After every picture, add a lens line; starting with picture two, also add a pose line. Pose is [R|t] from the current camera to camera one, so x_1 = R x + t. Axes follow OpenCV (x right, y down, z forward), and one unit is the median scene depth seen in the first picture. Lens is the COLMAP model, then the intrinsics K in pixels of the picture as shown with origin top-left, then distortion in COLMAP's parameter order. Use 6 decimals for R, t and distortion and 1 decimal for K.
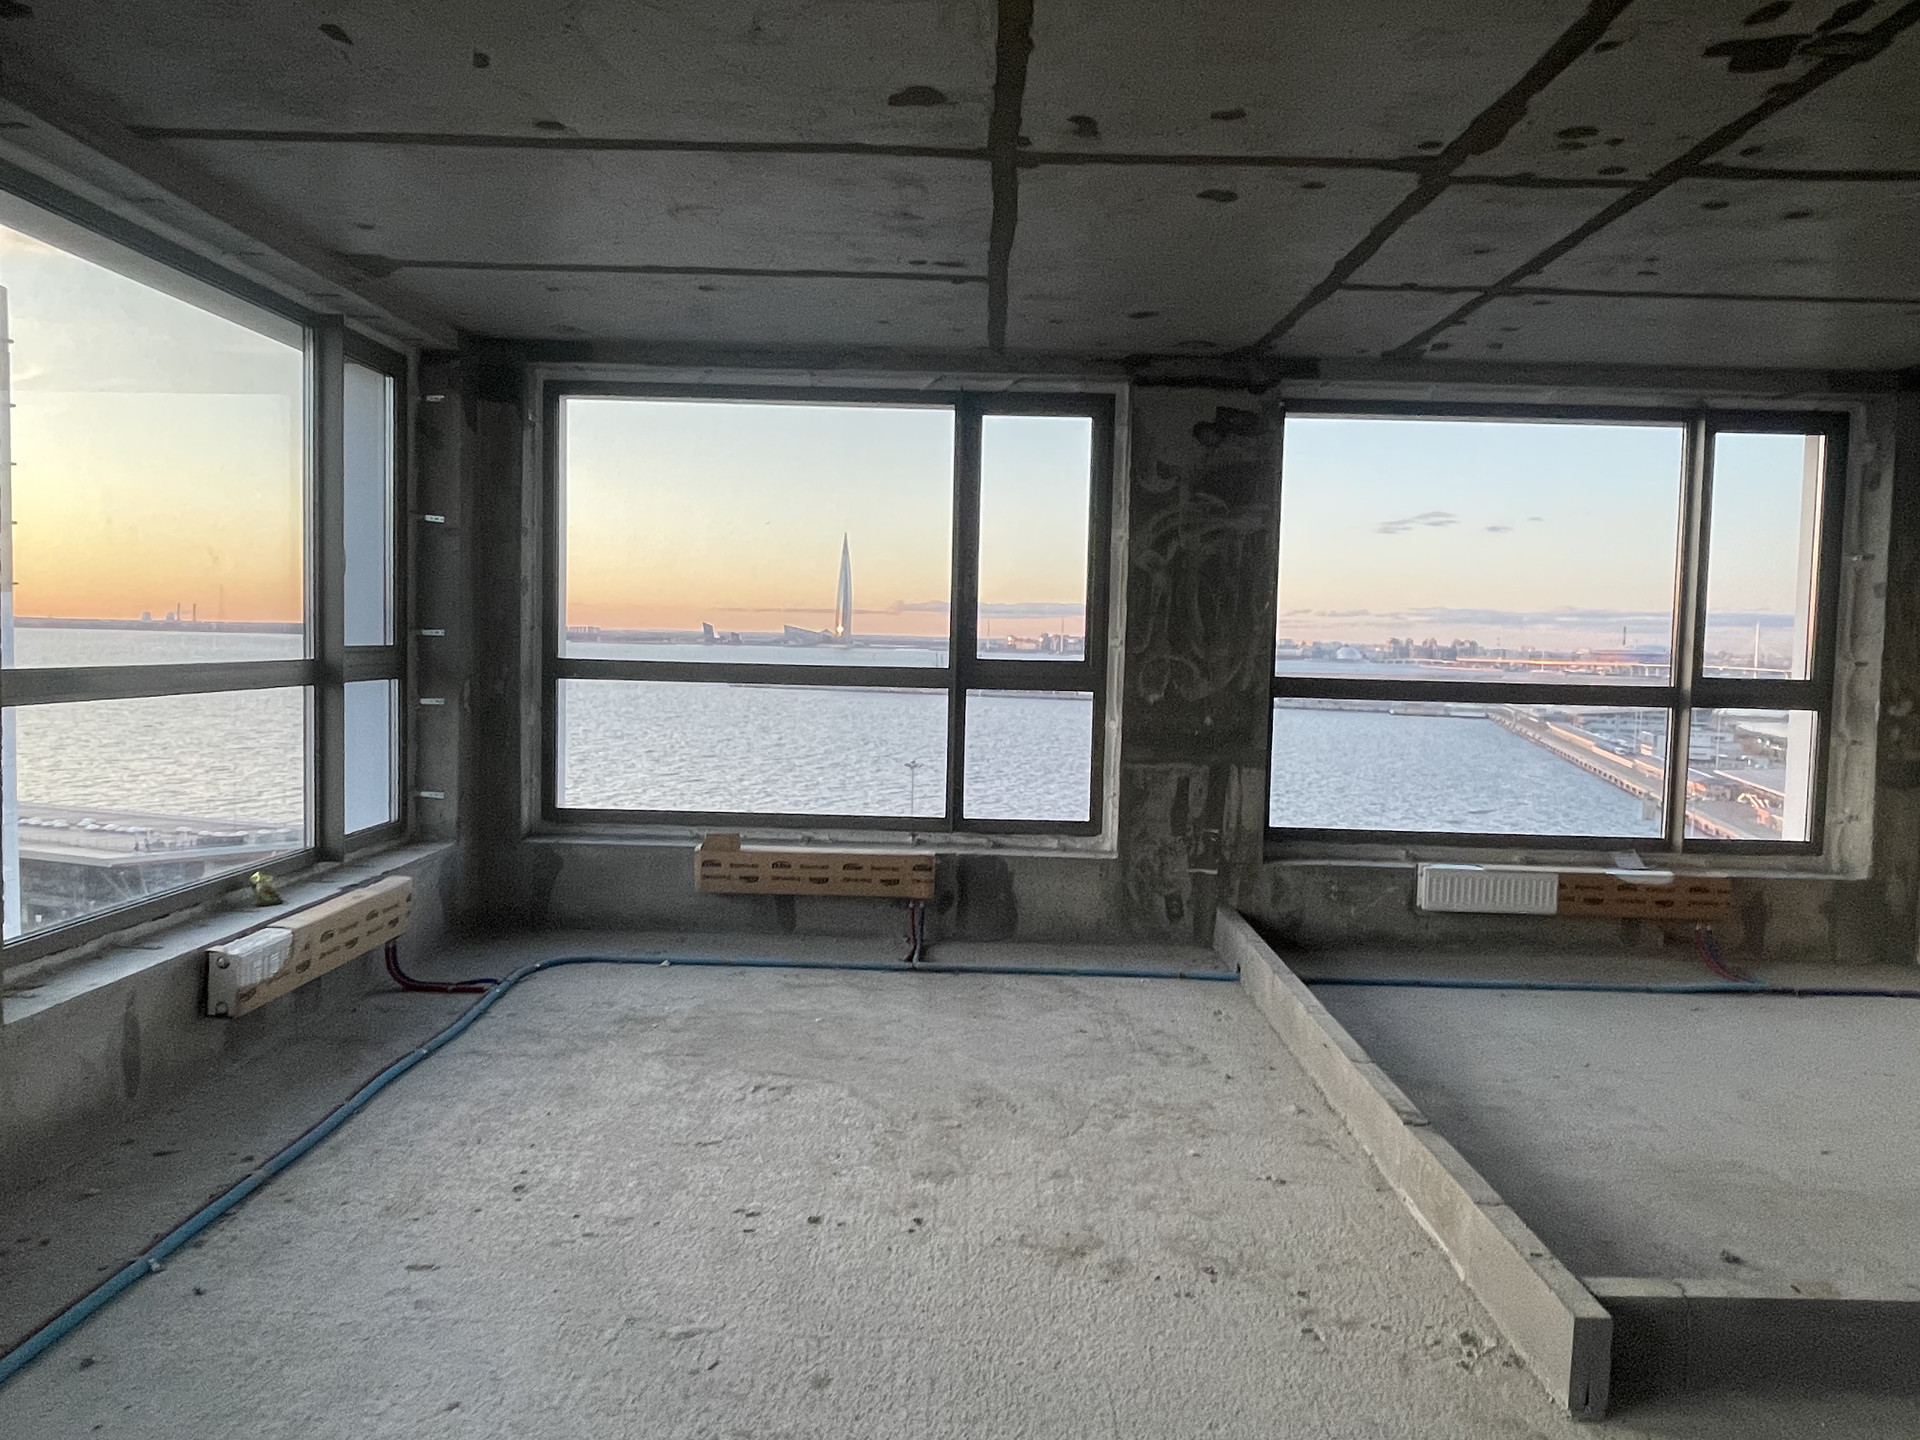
lens RADIAL K [[1247.7, 0, 956.2], [0, 1247.7, 715.3], [0, 0, 1]] dist [-0.005482, -0.005749]
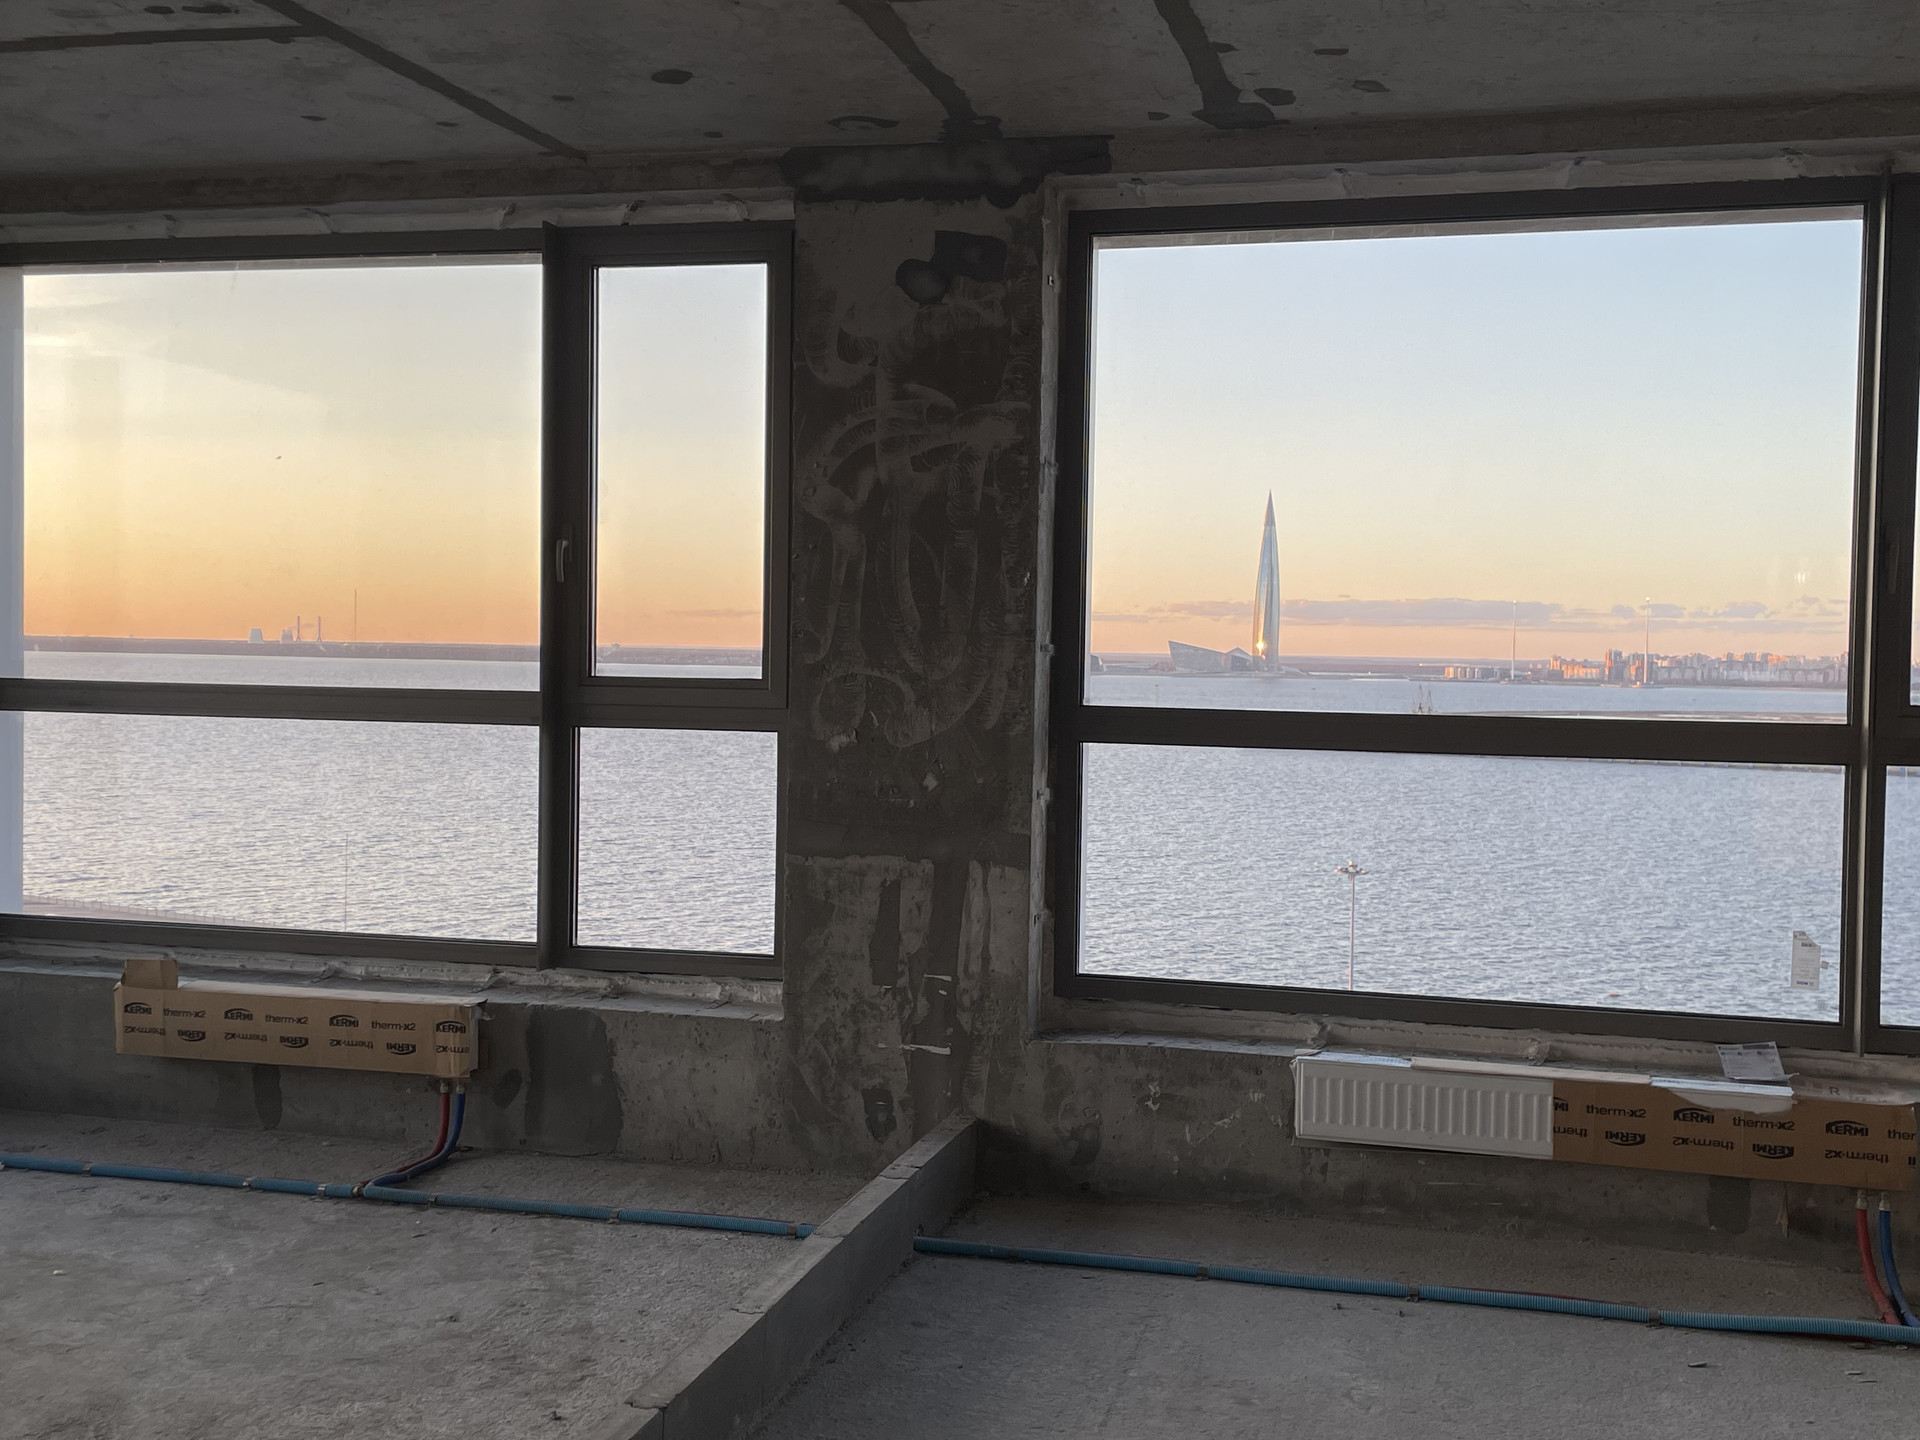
lens RADIAL K [[2028.7, 0, 973.9], [0, 2028.7, 711.0], [0, 0, 1]] dist [0.054667, 0.000000]
pose [[0.971872, -0.000793, -0.235510, 0.441319], [-0.008116, 0.999288, -0.036857, 0.005768], [0.235371, 0.037732, 0.971173, 0.106457]]
